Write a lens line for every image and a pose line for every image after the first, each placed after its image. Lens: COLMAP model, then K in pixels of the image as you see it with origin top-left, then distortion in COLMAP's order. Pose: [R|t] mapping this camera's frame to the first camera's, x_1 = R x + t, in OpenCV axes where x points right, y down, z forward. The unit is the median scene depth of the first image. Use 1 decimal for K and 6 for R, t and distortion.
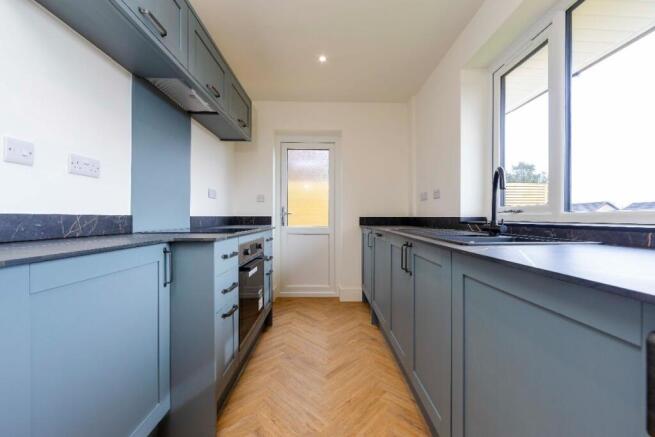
lens RADIAL K [[258.2, 0, 328.4], [0, 258.2, 216.9], [0, 0, 1]] dist [-0.007862, -0.000095]
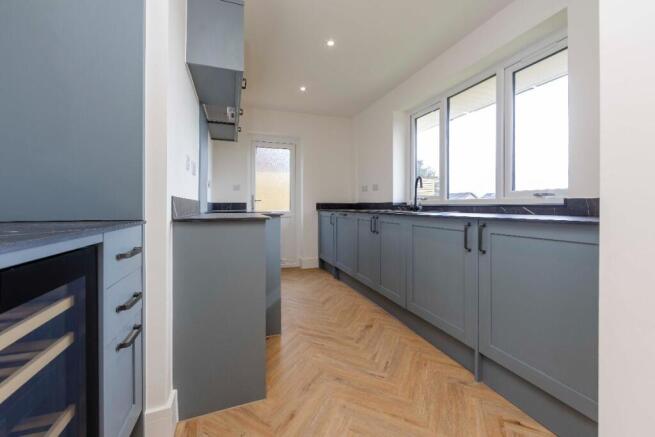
lens RADIAL K [[258.2, 0, 324.8], [0, 258.2, 205.9], [0, 0, 1]] dist [-0.007862, -0.000095]
pose [[0.953383, -0.005973, 0.301705, -0.317509], [0.003491, 0.999955, 0.008767, 0.005848], [-0.301744, -0.007305, 0.953361, -0.341716]]
